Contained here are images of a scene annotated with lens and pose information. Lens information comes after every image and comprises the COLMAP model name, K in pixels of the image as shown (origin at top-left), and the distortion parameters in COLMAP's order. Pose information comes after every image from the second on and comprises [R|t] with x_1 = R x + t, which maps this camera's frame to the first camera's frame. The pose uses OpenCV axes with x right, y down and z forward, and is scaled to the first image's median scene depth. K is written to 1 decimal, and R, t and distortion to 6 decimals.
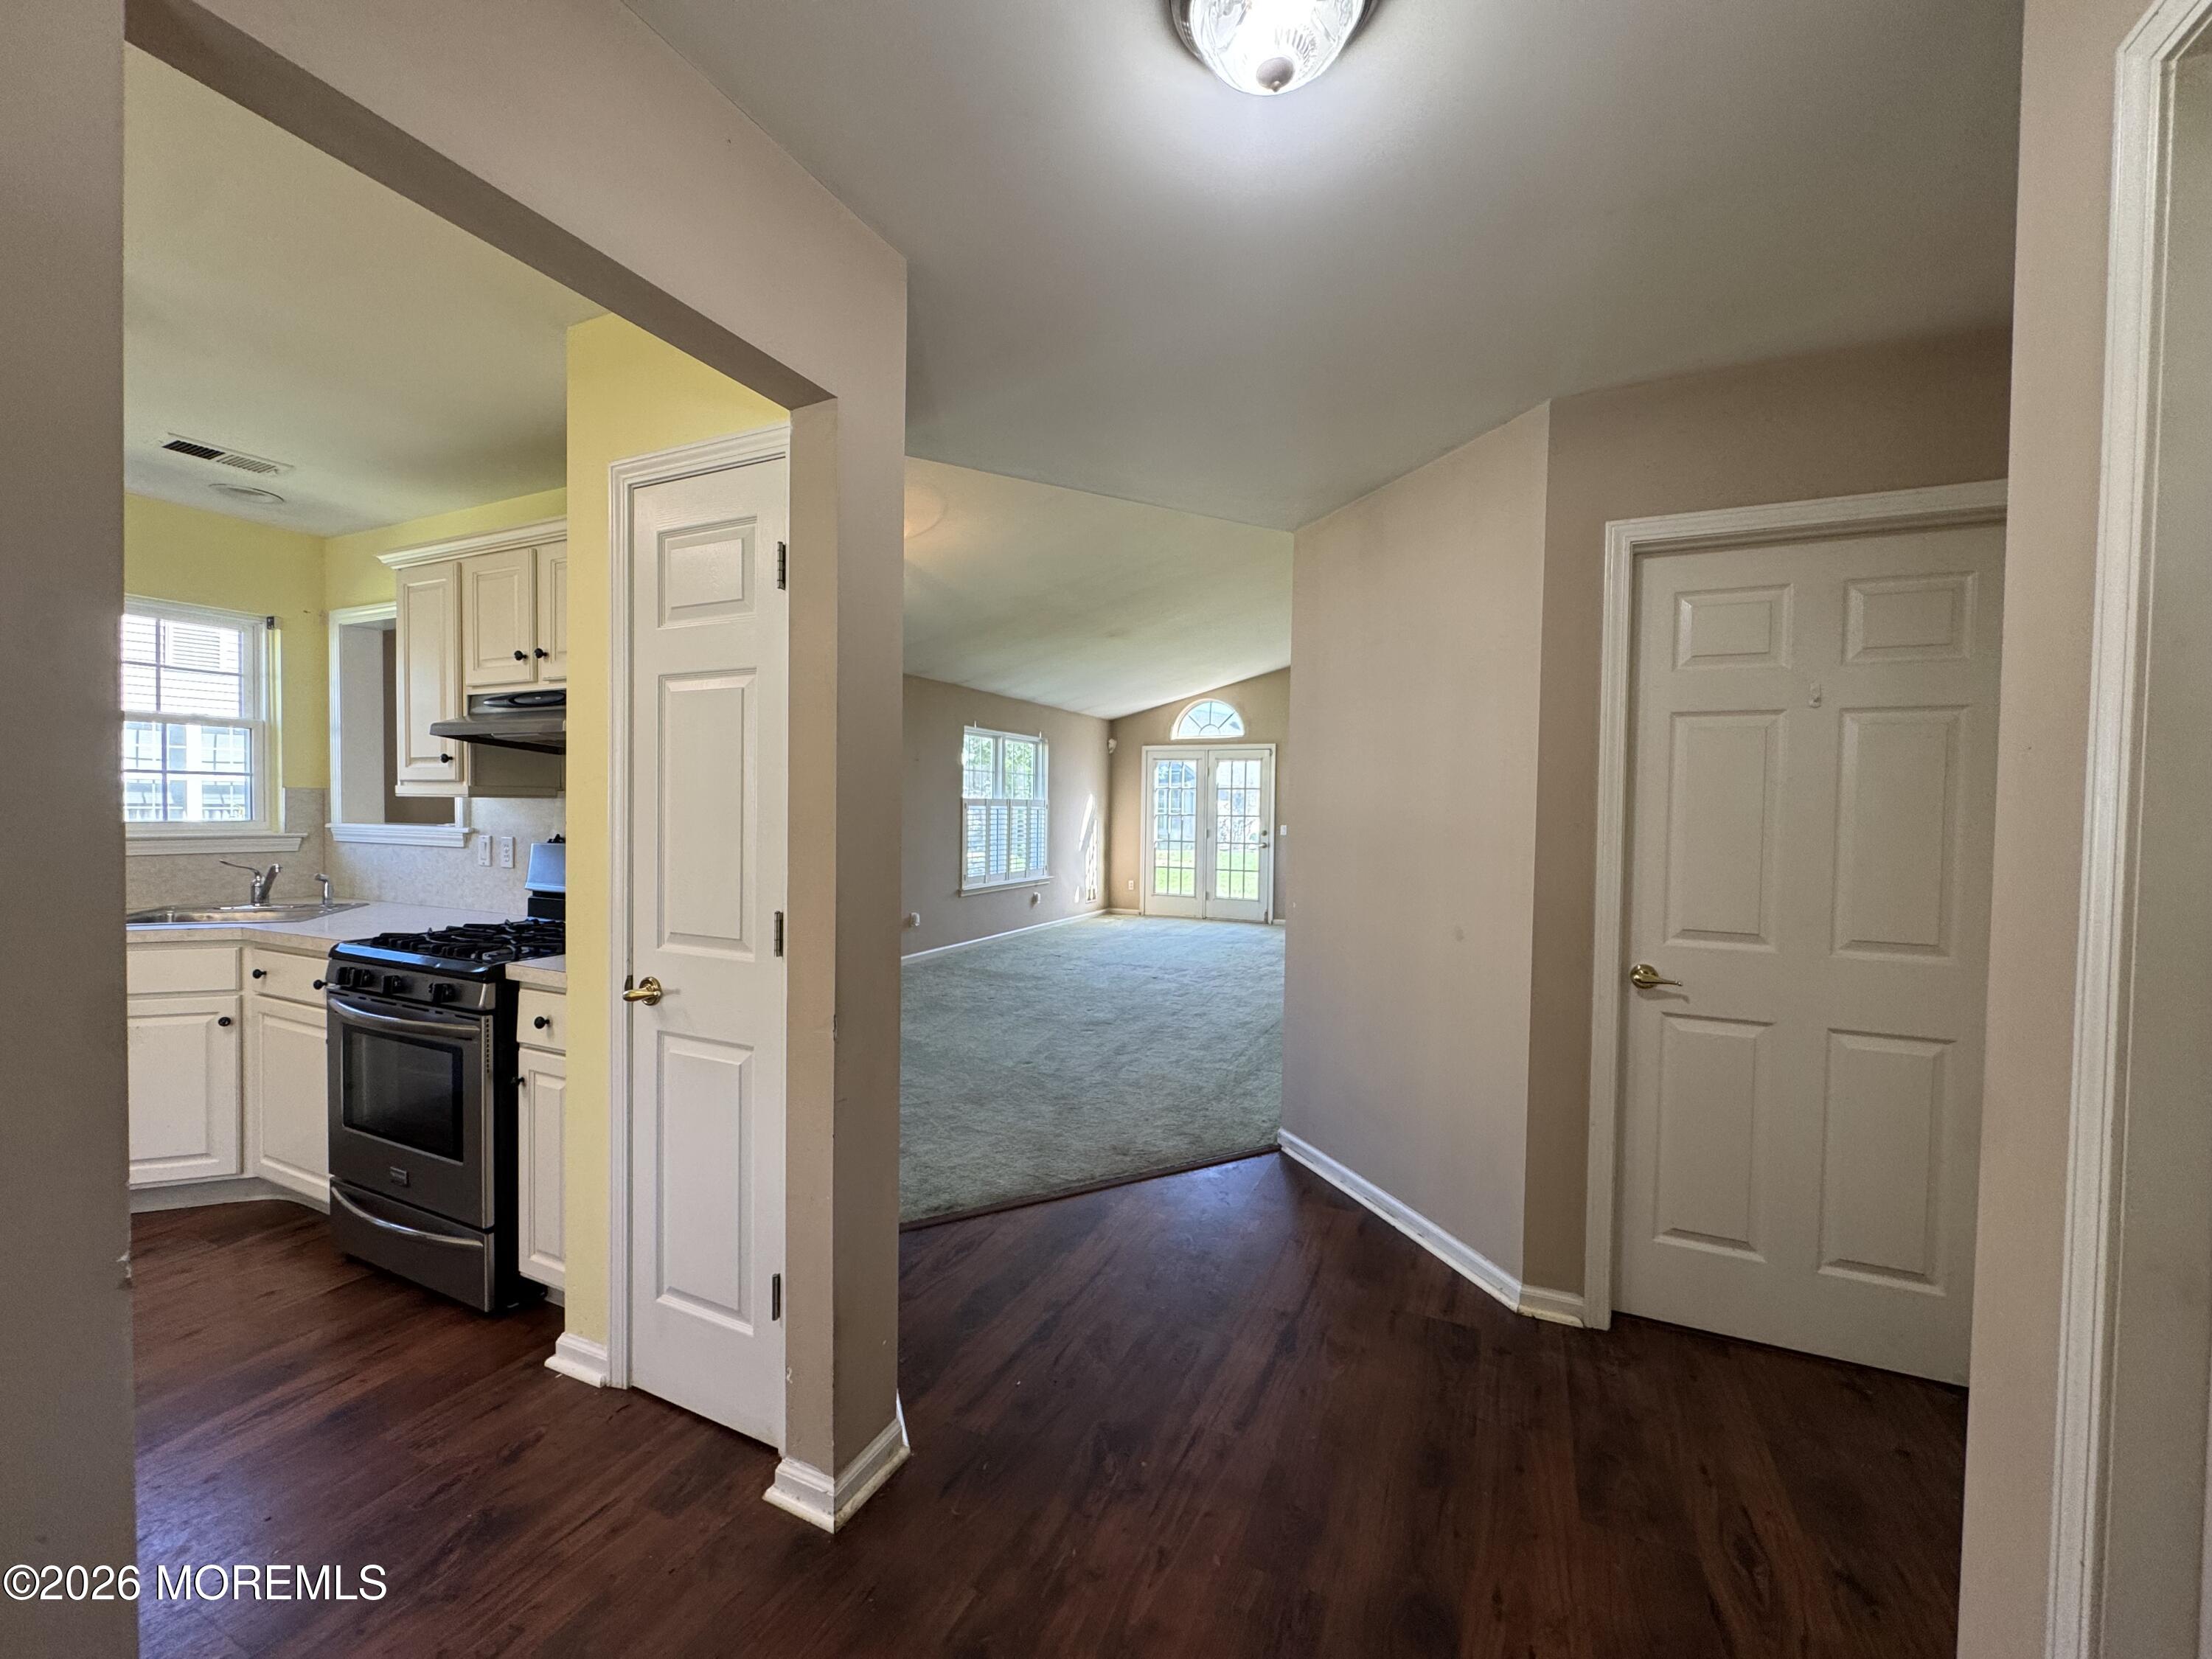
lens RADIAL K [[882.5, 0, 1104.1], [0, 882.5, 830.9], [0, 0, 1]] dist [0.000616, 0.000339]
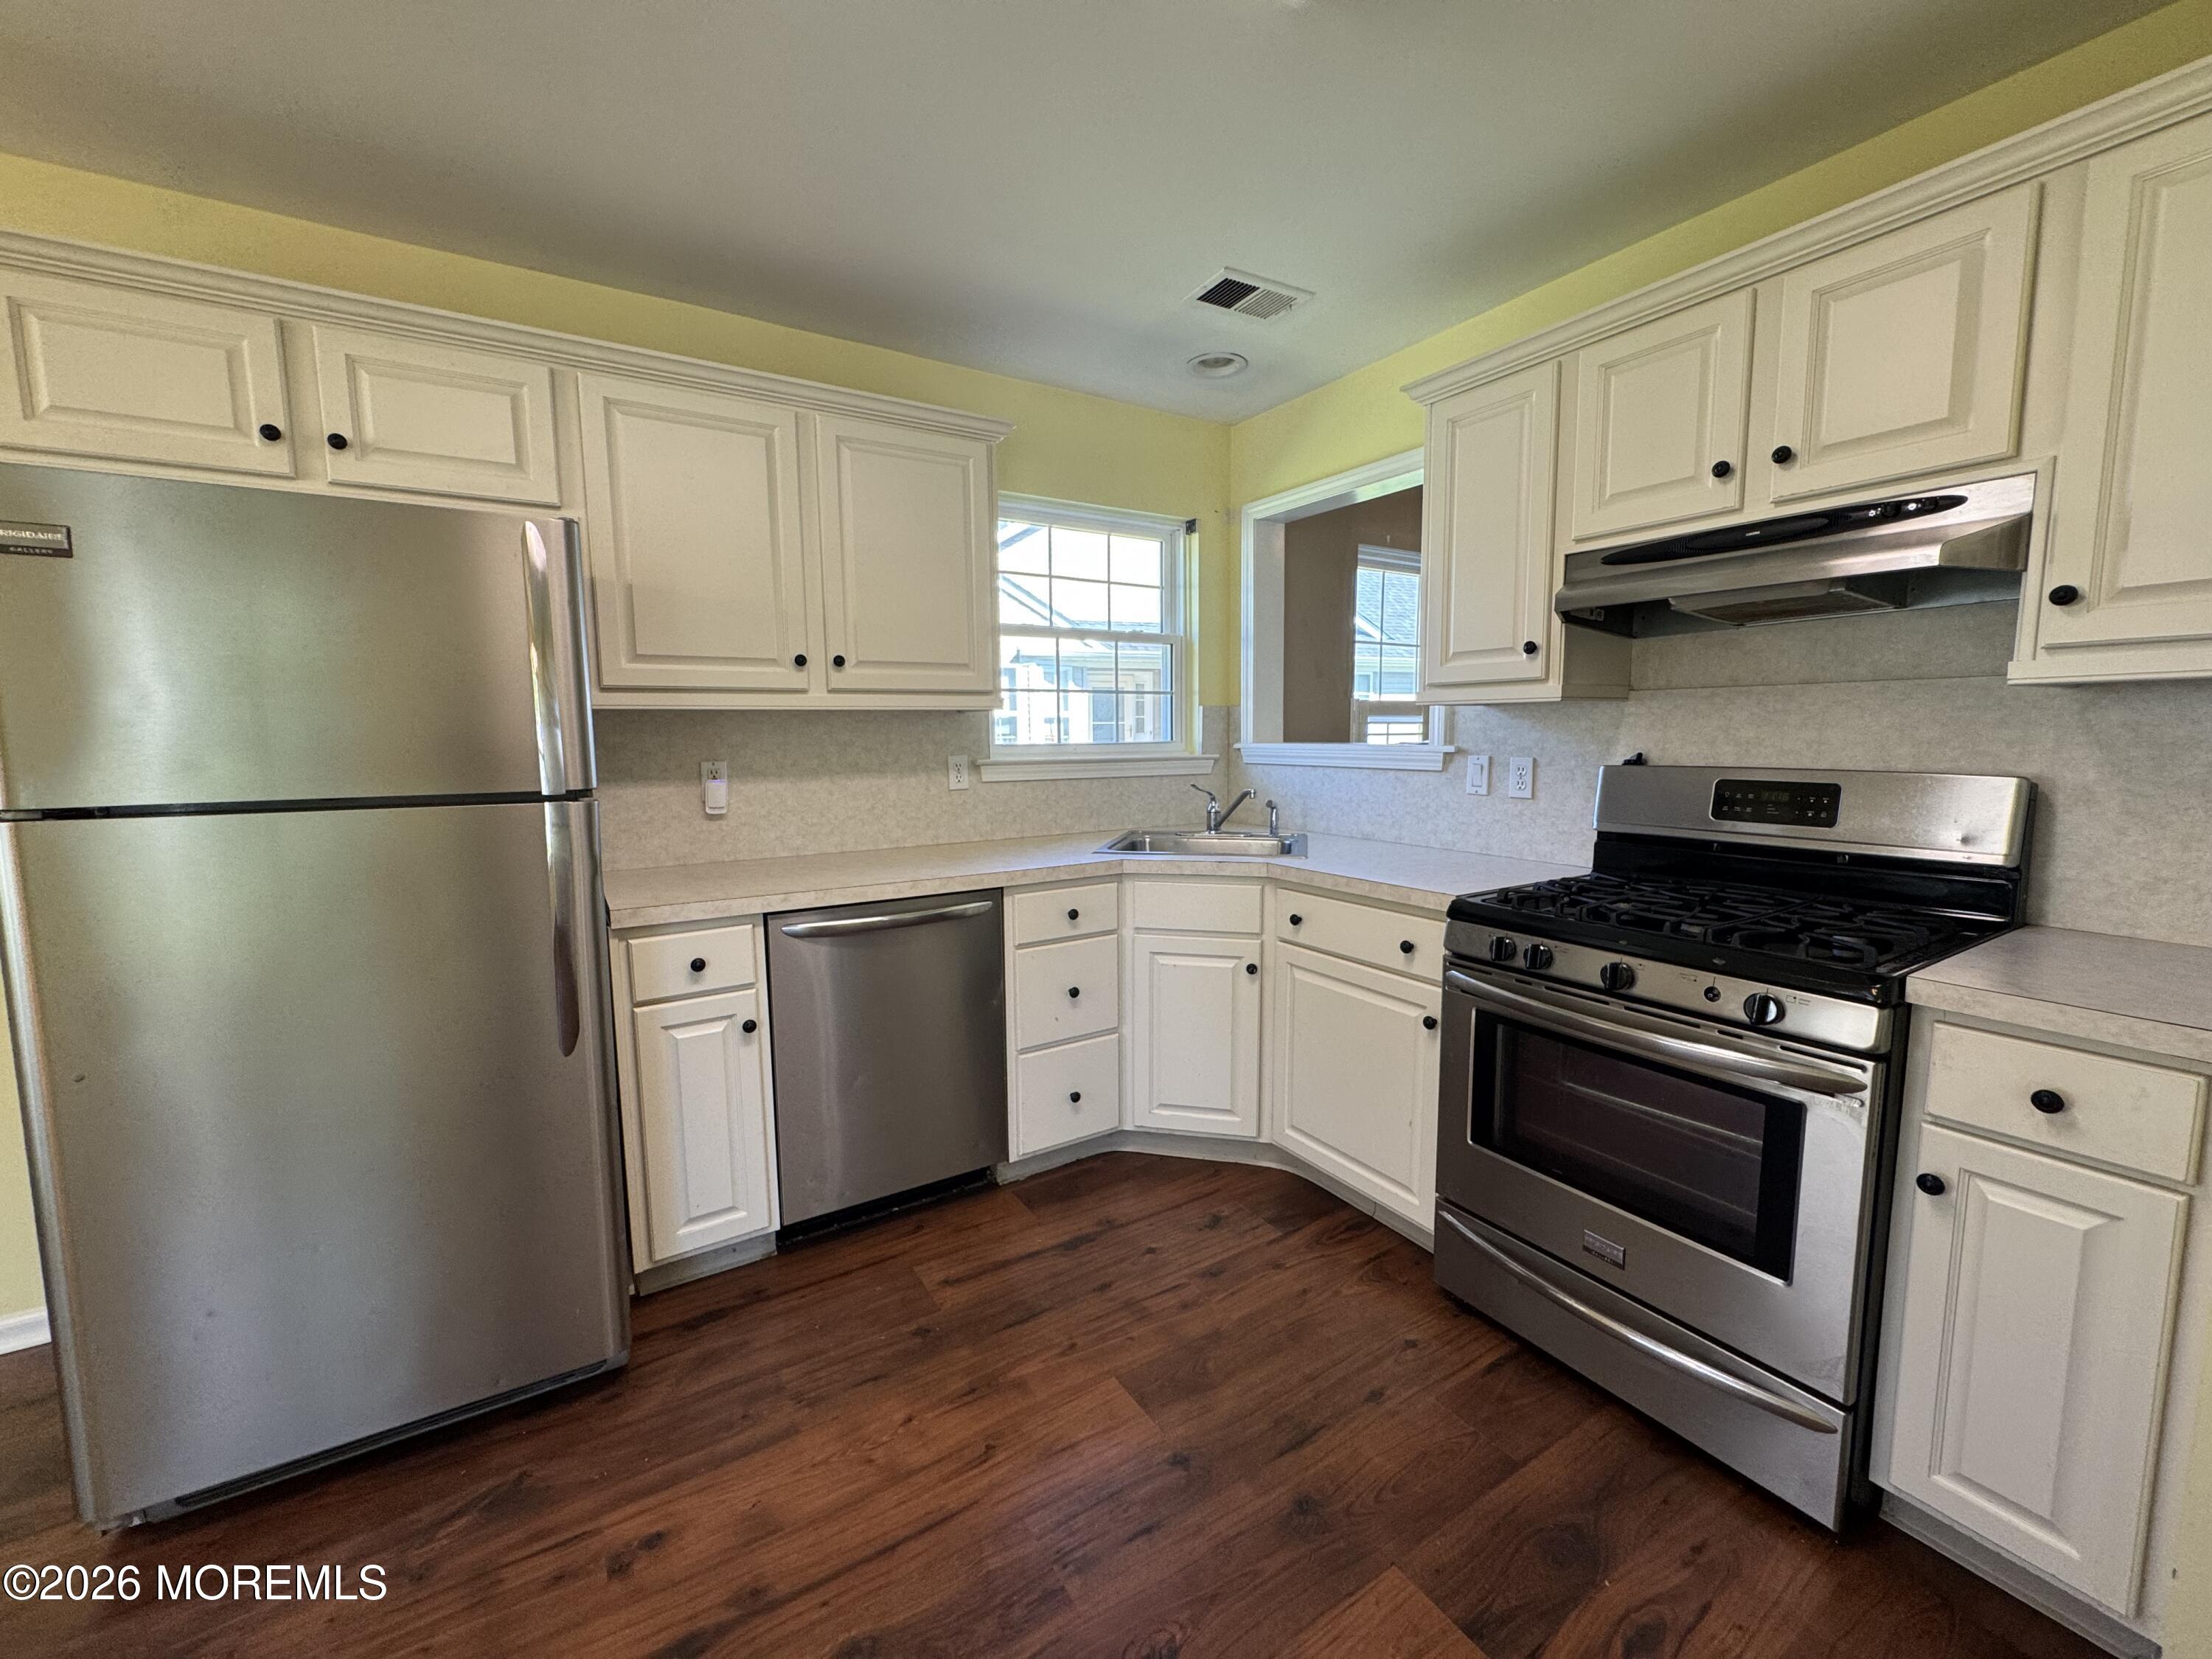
lens RADIAL K [[882.5, 0, 1111.5], [0, 882.5, 826.8], [0, 0, 1]] dist [0.000616, 0.000339]
pose [[0.843699, 0.038282, -0.535450, -0.223367], [0.005810, 0.996744, 0.080418, 0.001389], [0.536785, -0.070960, 0.840730, 0.068701]]
